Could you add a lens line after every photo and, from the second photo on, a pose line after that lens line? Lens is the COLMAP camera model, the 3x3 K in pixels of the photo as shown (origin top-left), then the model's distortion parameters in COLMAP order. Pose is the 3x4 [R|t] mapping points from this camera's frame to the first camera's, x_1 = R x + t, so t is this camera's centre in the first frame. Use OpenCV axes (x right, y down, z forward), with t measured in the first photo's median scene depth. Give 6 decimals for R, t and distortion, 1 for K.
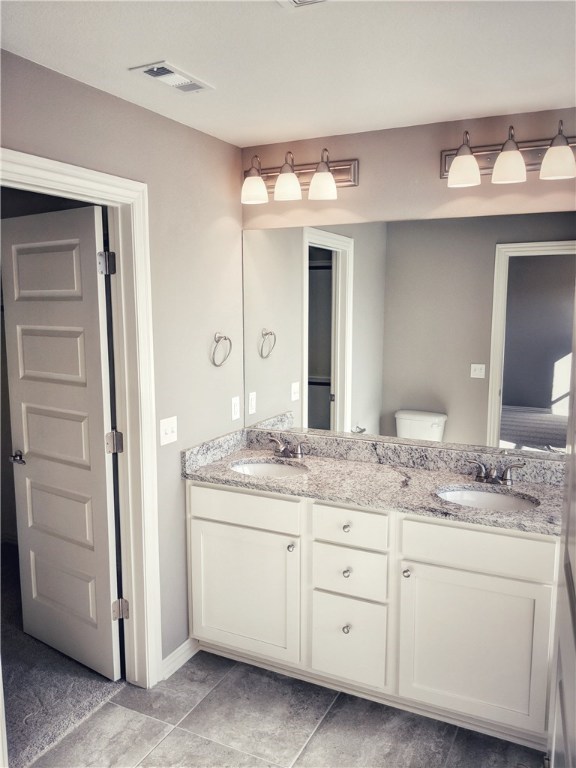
lens RADIAL K [[614.8, 0, 288.6], [0, 614.8, 384.6], [0, 0, 1]] dist [0.062708, -0.124324]
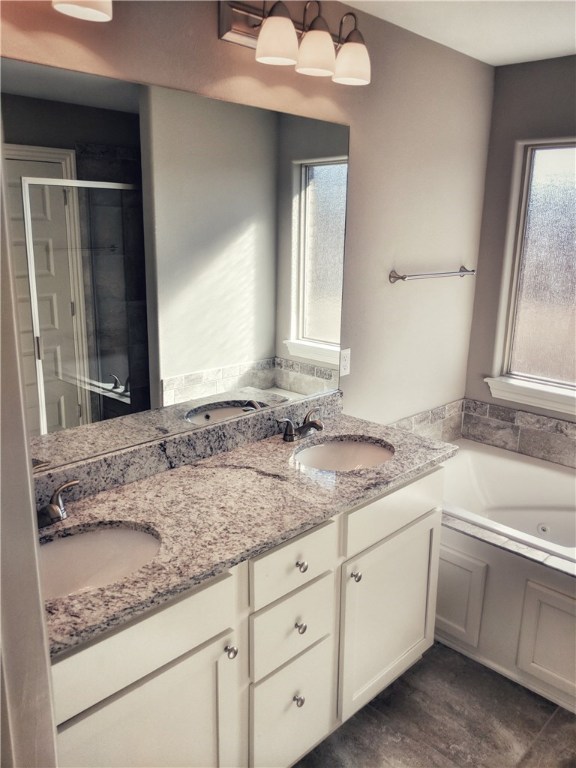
lens RADIAL K [[614.8, 0, 287.9], [0, 614.8, 381.4], [0, 0, 1]] dist [0.062708, -0.124324]
pose [[0.313391, -0.233022, 0.920591, -0.422059], [0.114145, 0.971641, 0.207086, -0.090850], [-0.942739, 0.040182, 0.331101, 0.688472]]
